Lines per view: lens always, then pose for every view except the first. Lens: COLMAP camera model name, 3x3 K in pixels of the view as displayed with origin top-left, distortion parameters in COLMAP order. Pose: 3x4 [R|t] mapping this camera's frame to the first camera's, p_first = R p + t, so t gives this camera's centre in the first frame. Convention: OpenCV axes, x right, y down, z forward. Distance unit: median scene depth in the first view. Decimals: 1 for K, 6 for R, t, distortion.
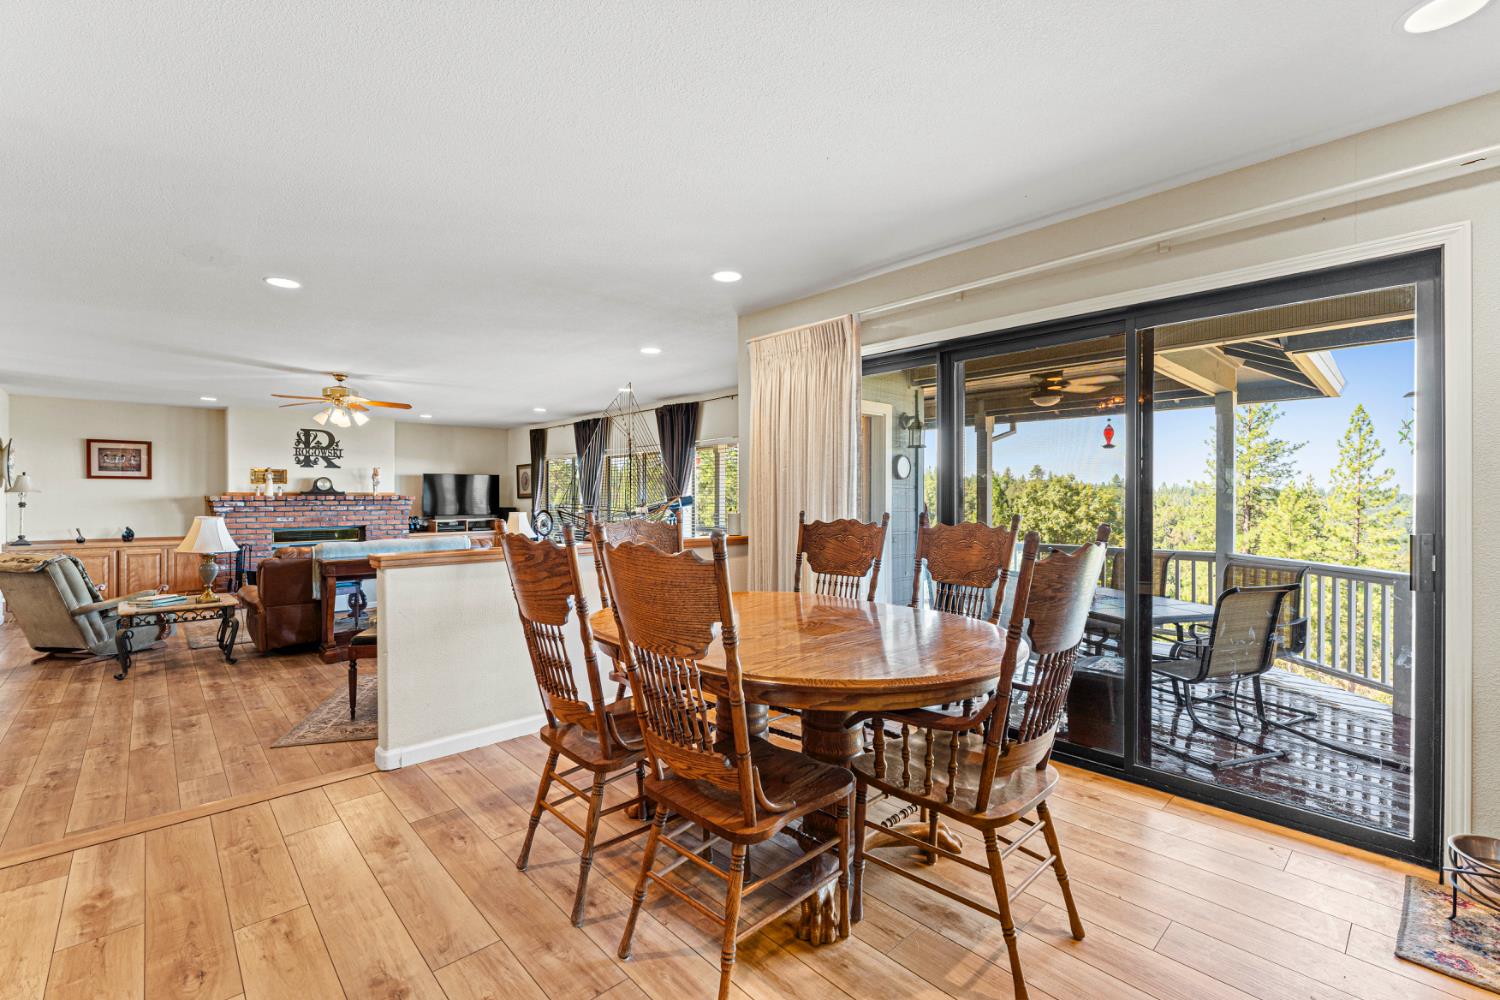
lens RADIAL K [[642.4, 0, 750.0], [0, 642.4, 500.0], [0, 0, 1]] dist [-0.001897, 0.000398]
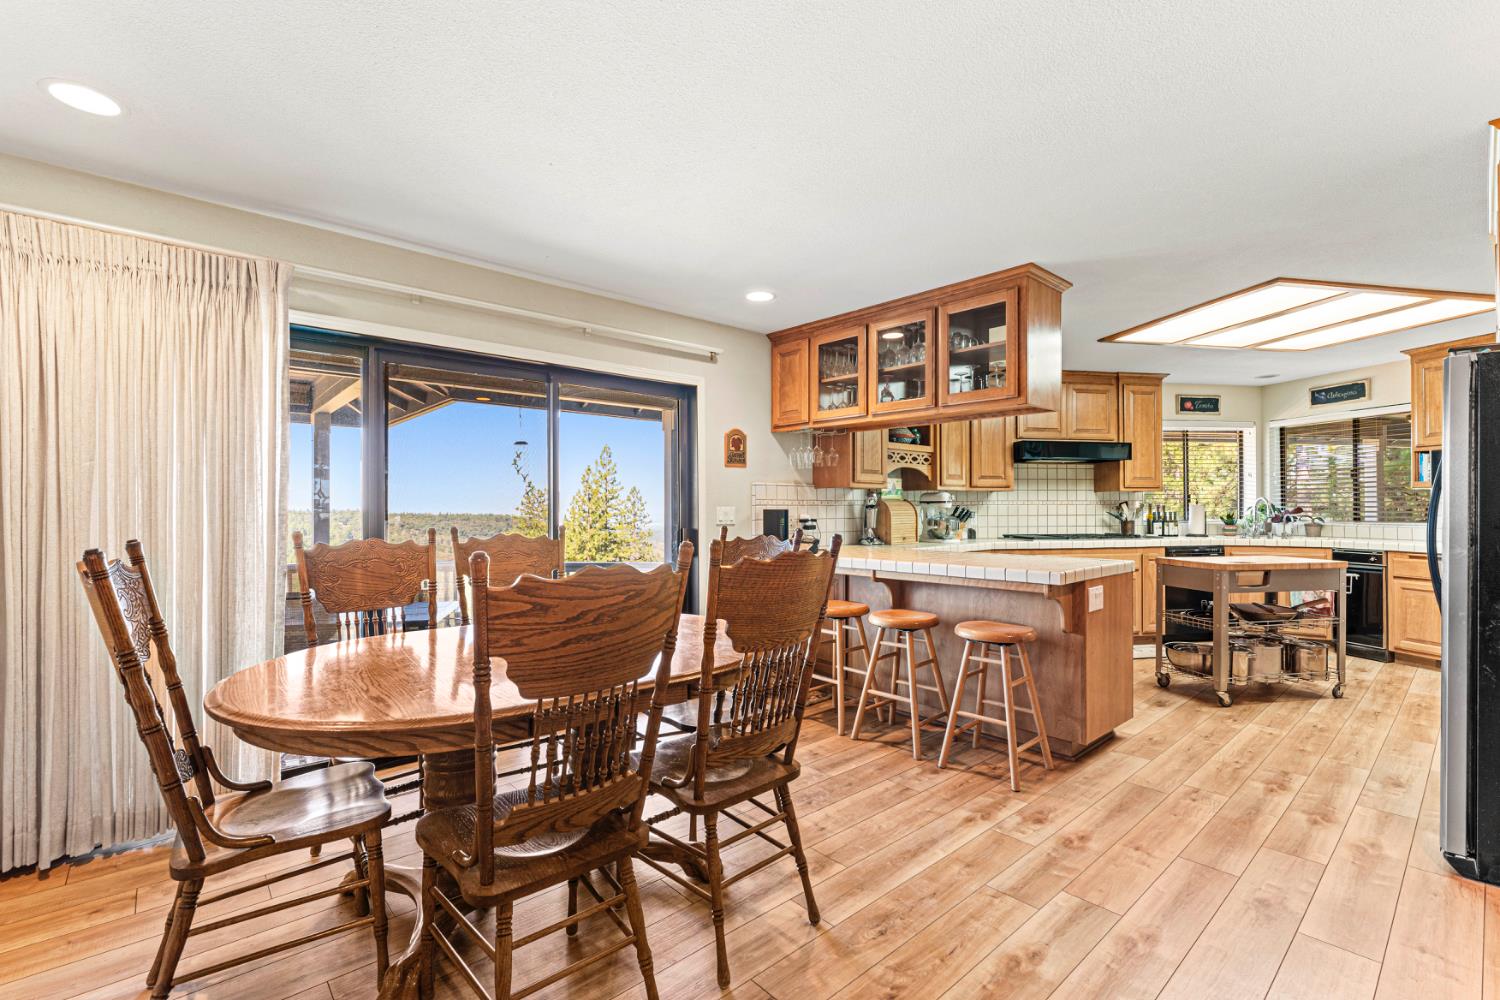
lens RADIAL K [[642.4, 0, 750.0], [0, 642.4, 500.0], [0, 0, 1]] dist [-0.001897, 0.000398]
pose [[0.041104, 0.002239, 0.999152, -0.246855], [0.003079, 0.999992, -0.002368, -0.006724], [-0.999150, 0.003174, 0.041097, 0.193103]]
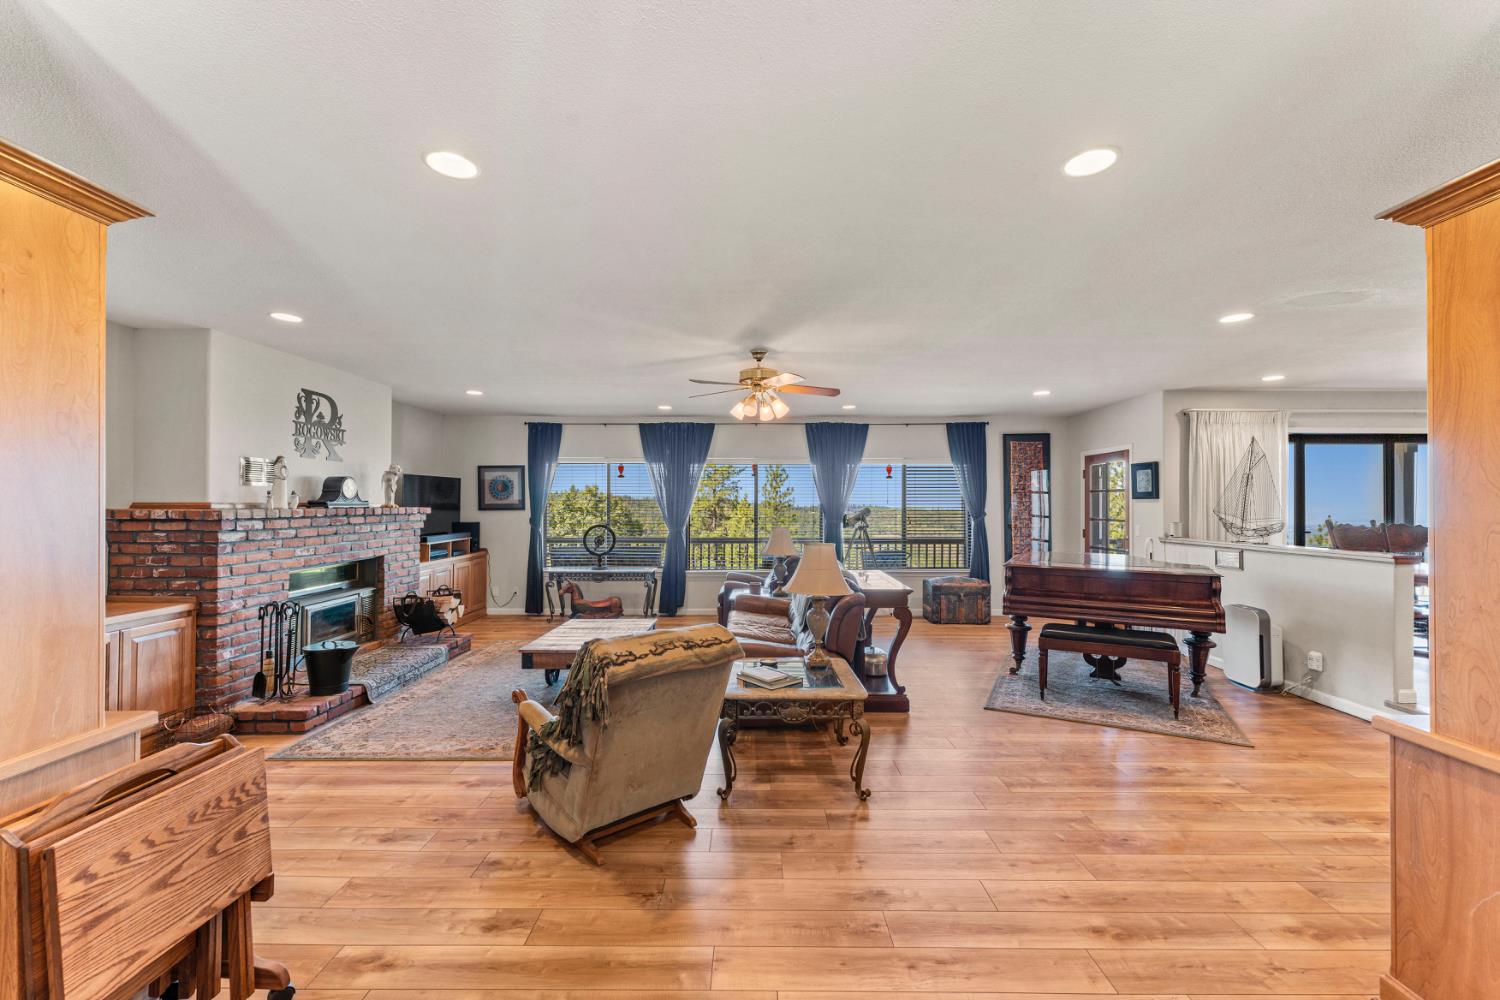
lens RADIAL K [[598.4, 0, 750.0], [0, 598.4, 500.0], [0, 0, 1]] dist [0.000582, -0.000007]
pose [[0.688082, 0.008189, 0.725586, -0.868675], [0.000159, 0.999935, -0.011436, -0.008285], [-0.725633, 0.007984, 0.688036, 0.385626]]
